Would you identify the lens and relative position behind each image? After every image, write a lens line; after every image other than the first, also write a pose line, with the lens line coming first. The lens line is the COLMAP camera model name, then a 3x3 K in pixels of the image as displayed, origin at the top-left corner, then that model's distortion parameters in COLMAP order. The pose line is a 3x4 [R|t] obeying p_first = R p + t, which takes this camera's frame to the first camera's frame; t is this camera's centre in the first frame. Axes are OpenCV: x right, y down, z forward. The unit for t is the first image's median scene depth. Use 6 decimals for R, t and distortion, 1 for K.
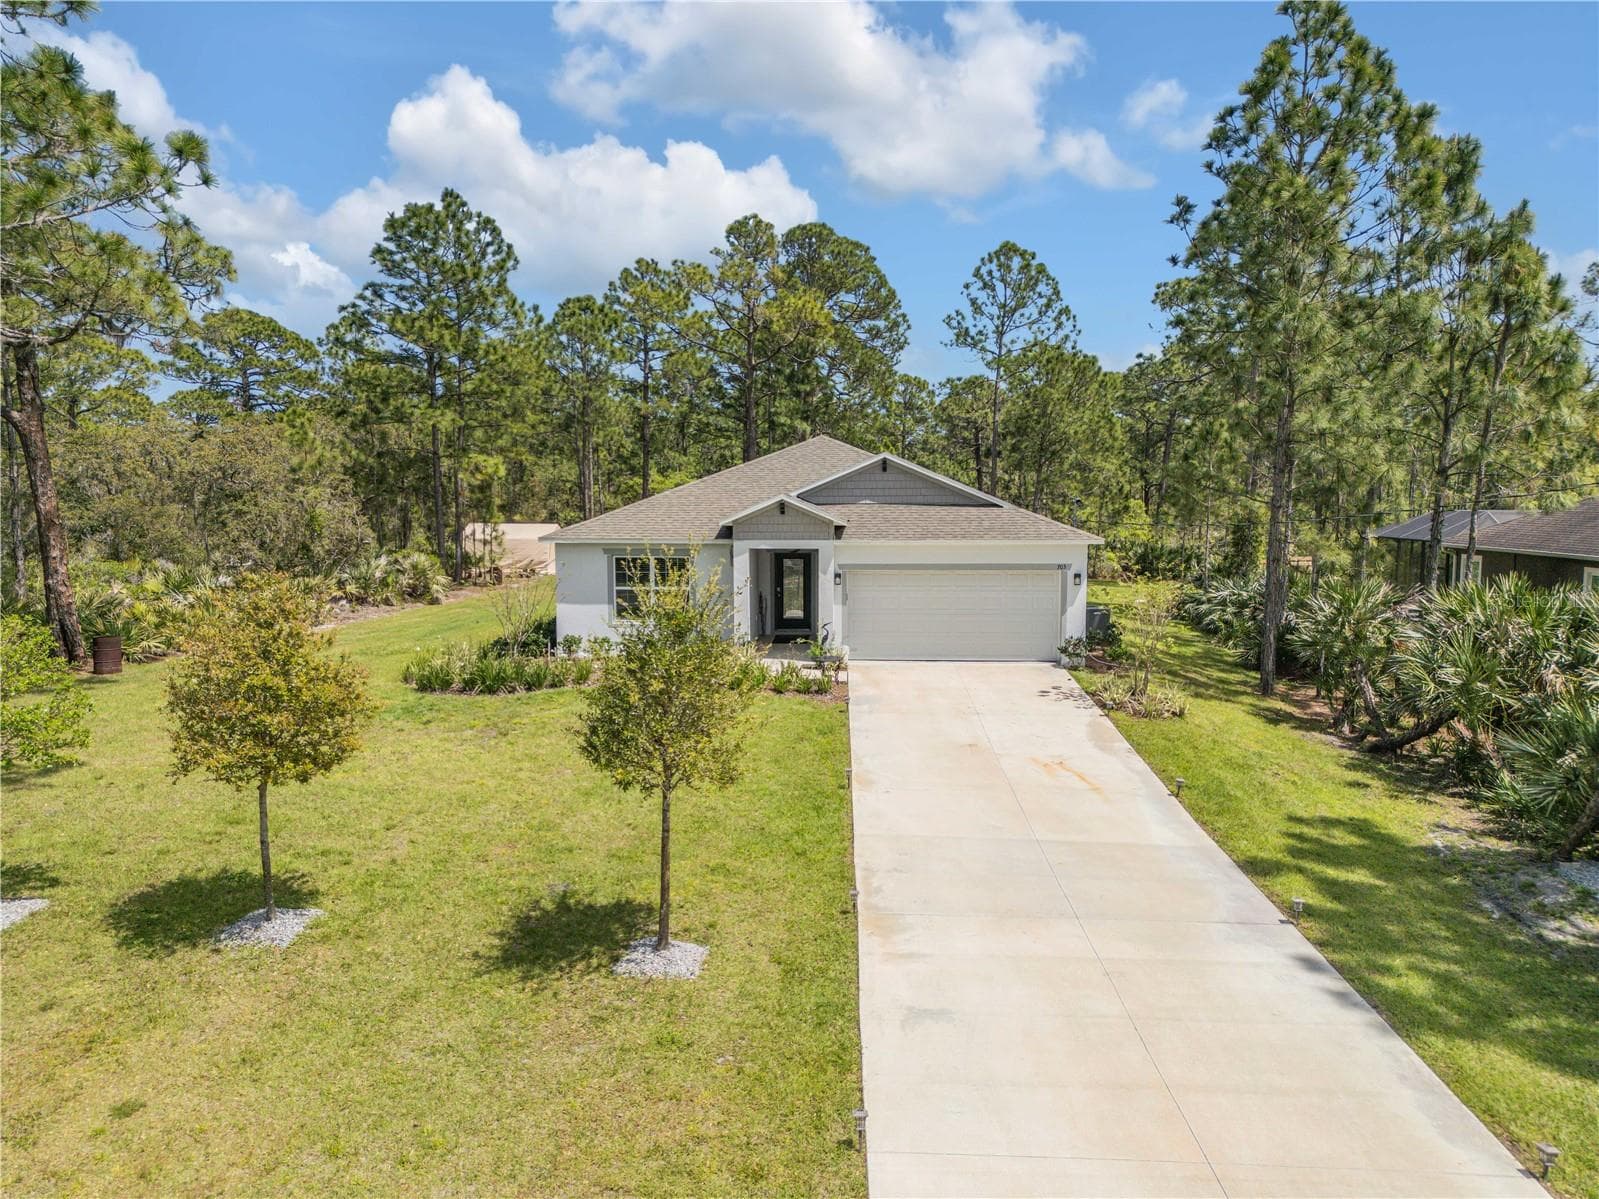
lens RADIAL K [[1108.2, 0, 814.8], [0, 1108.2, 631.2], [0, 0, 1]] dist [0.084760, -0.095564]
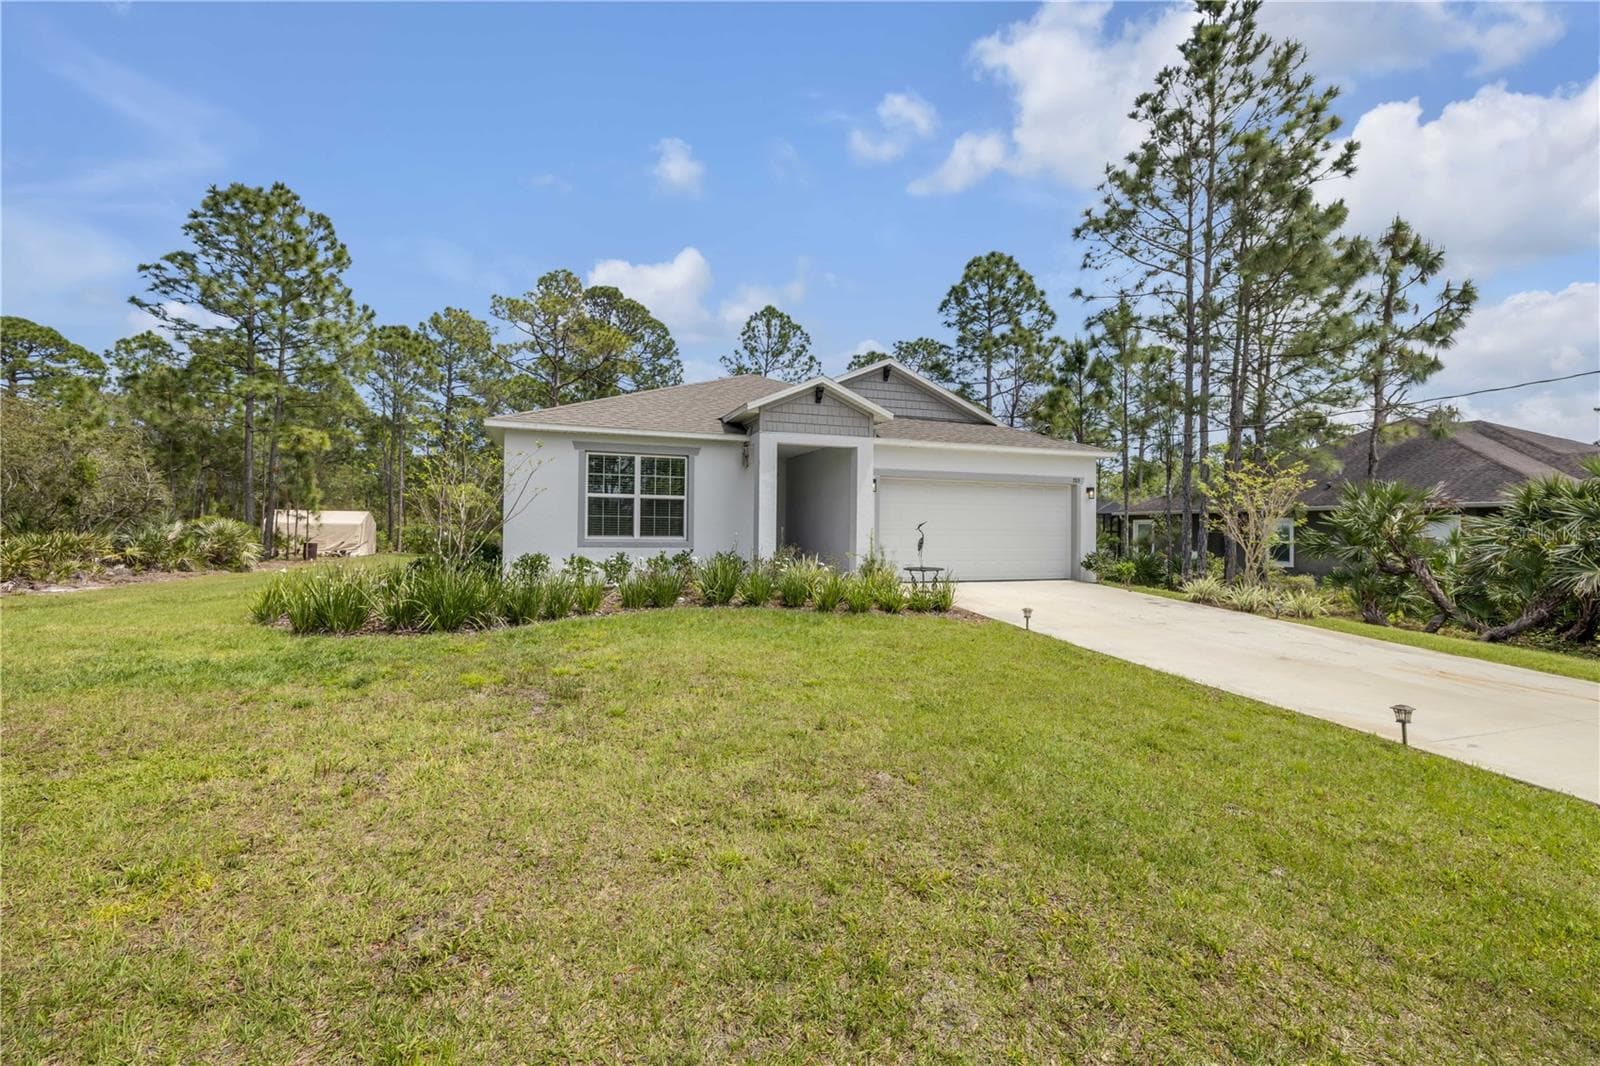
lens RADIAL K [[687.2, 0, 800.0], [0, 687.2, 533.0], [0, 0, 1]] dist [-0.000812, 0.000557]
pose [[0.926548, 0.007507, 0.376103, -0.223024], [0.037634, 0.992935, -0.112531, 0.045738], [-0.374290, 0.118419, 0.919719, 0.521075]]
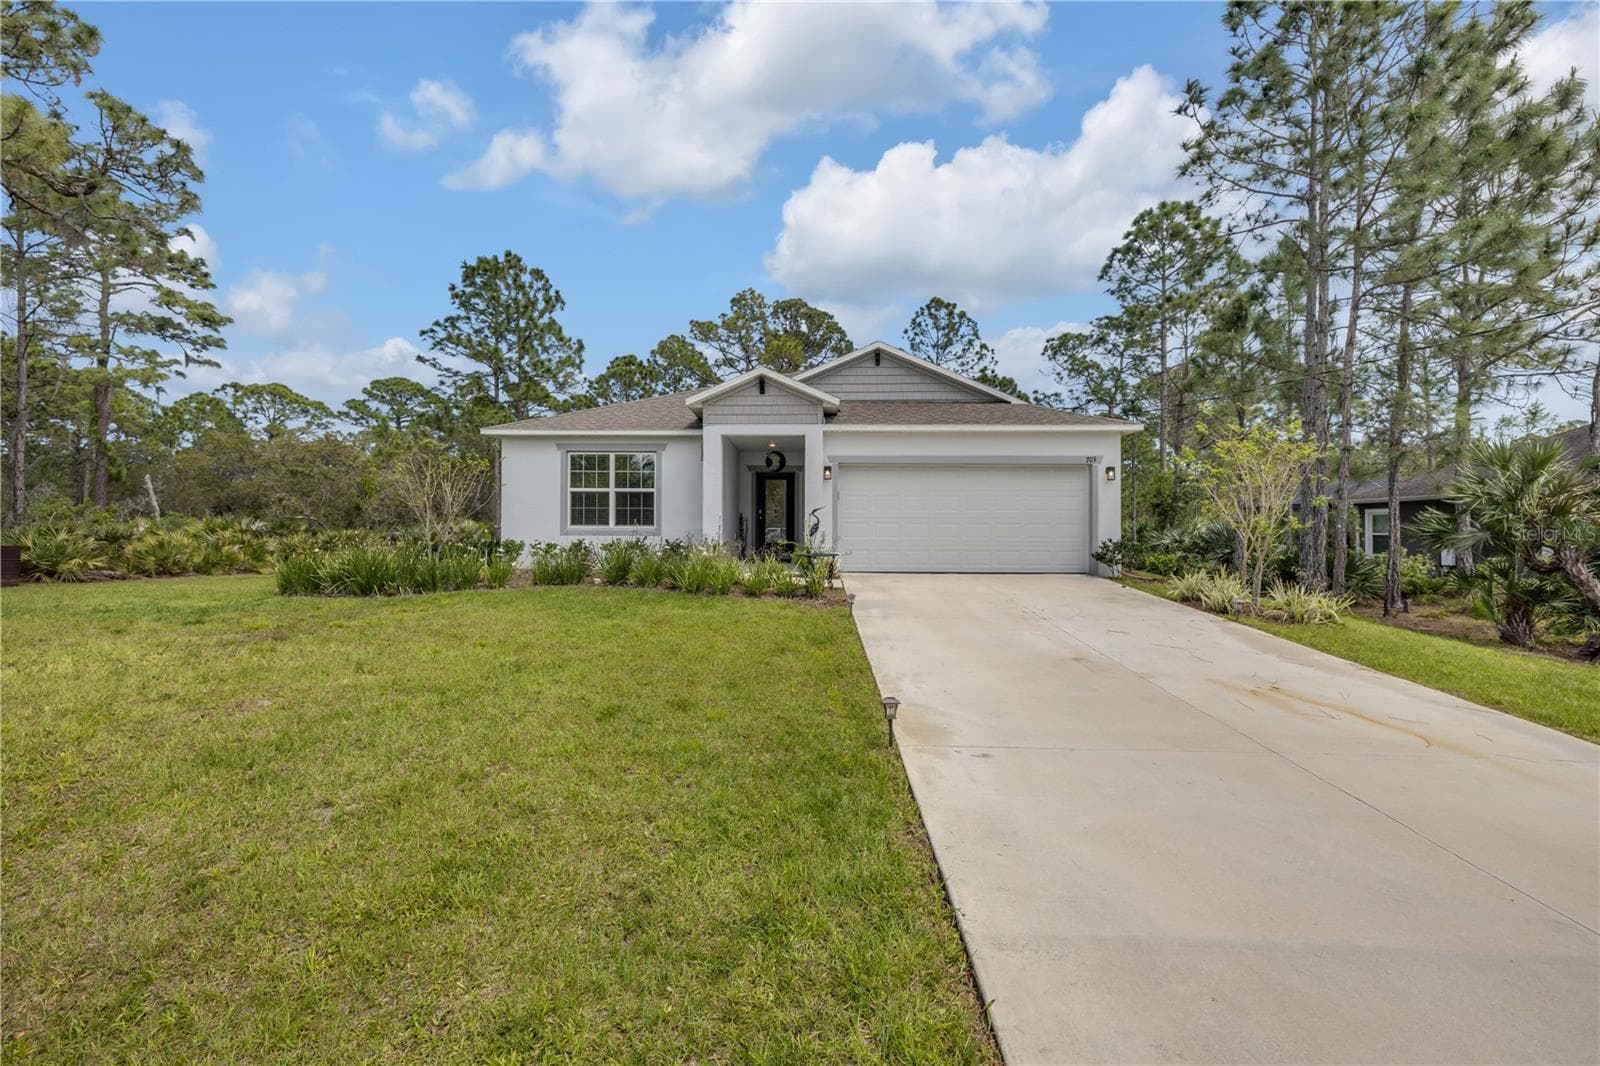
lens RADIAL K [[687.2, 0, 800.0], [0, 687.2, 533.0], [0, 0, 1]] dist [-0.000812, 0.000557]
pose [[0.999940, 0.004282, 0.010052, -0.004777], [-0.003034, 0.992644, -0.121031, 0.059800], [-0.010497, 0.120993, 0.992598, 0.472471]]
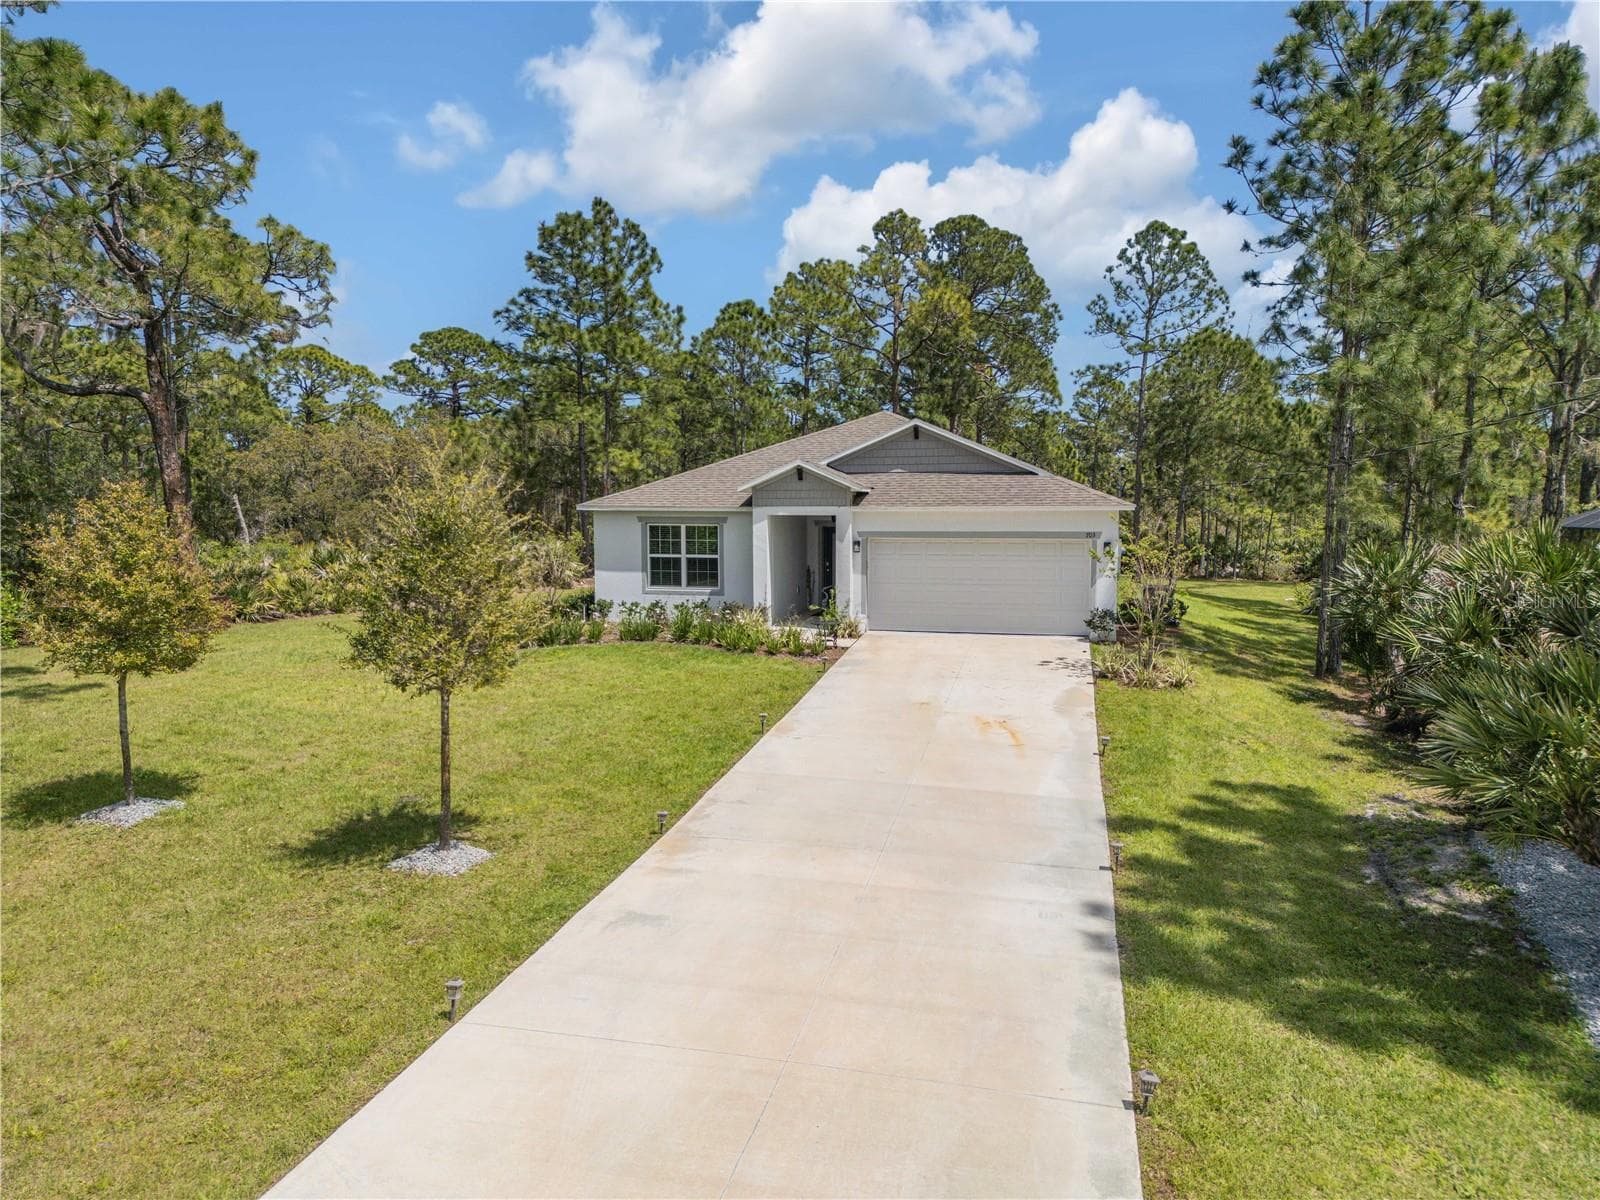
lens RADIAL K [[1108.9, 0, 815.3], [0, 1108.9, 631.7], [0, 0, 1]] dist [0.084760, -0.095564]
pose [[0.980614, 0.023160, -0.194574, 0.172783], [-0.025843, 0.999603, -0.011260, 0.039361], [0.194236, 0.016070, 0.980823, 0.027278]]
